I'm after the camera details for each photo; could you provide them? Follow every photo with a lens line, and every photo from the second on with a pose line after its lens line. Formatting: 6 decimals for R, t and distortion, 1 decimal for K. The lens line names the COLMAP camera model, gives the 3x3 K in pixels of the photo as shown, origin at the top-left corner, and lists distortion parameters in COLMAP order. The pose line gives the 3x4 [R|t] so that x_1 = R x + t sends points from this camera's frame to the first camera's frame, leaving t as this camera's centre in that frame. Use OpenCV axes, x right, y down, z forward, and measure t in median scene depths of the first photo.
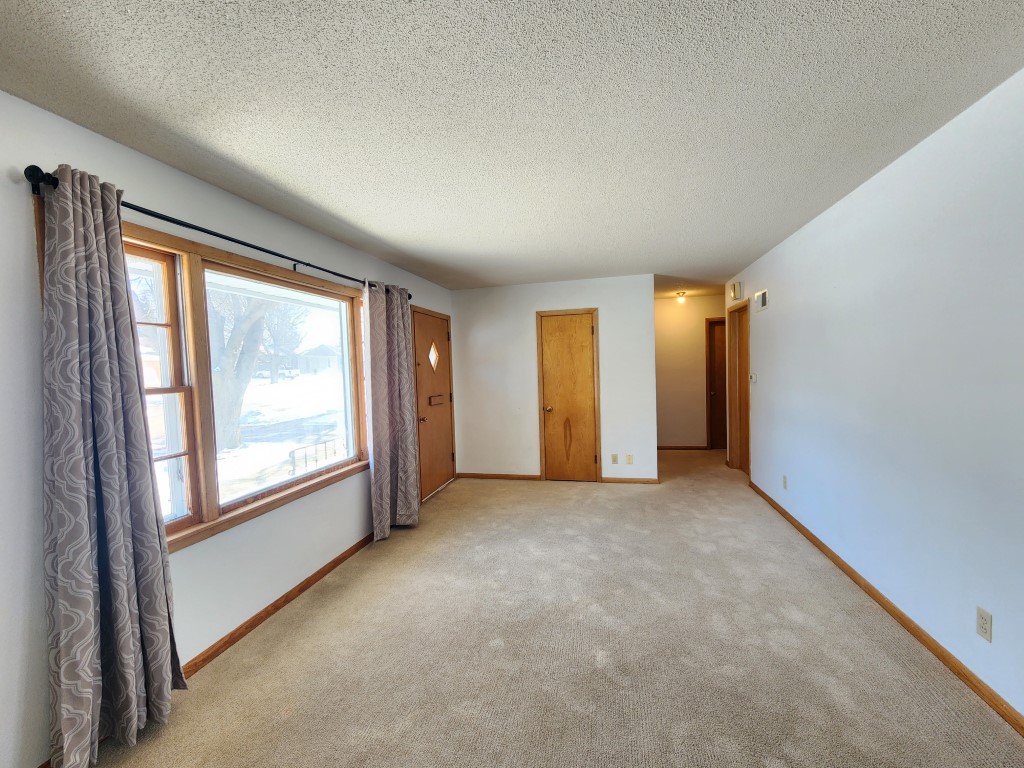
lens RADIAL K [[417.0, 0, 512.0], [0, 417.0, 384.0], [0, 0, 1]] dist [0.000204, -0.000303]
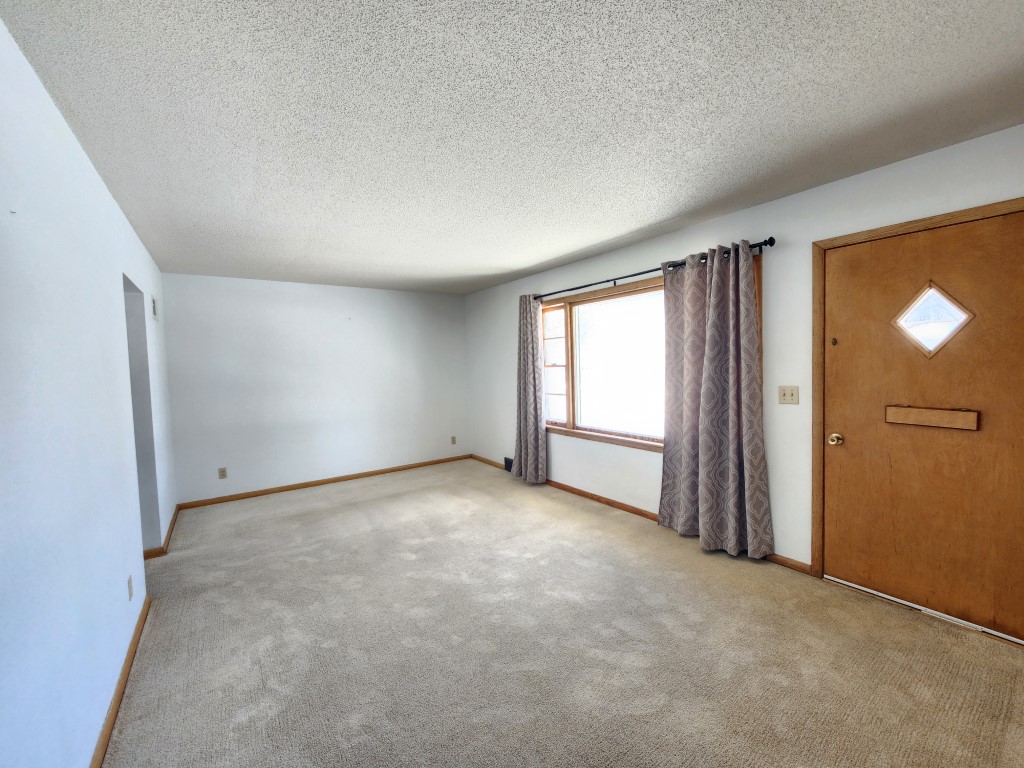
lens RADIAL K [[417.0, 0, 512.0], [0, 417.0, 384.0], [0, 0, 1]] dist [0.000204, -0.000303]
pose [[-0.668214, 0.078802, -0.739784, 0.790616], [0.011924, 0.995381, 0.095258, -0.079249], [0.743874, 0.054832, -0.666067, 1.704746]]
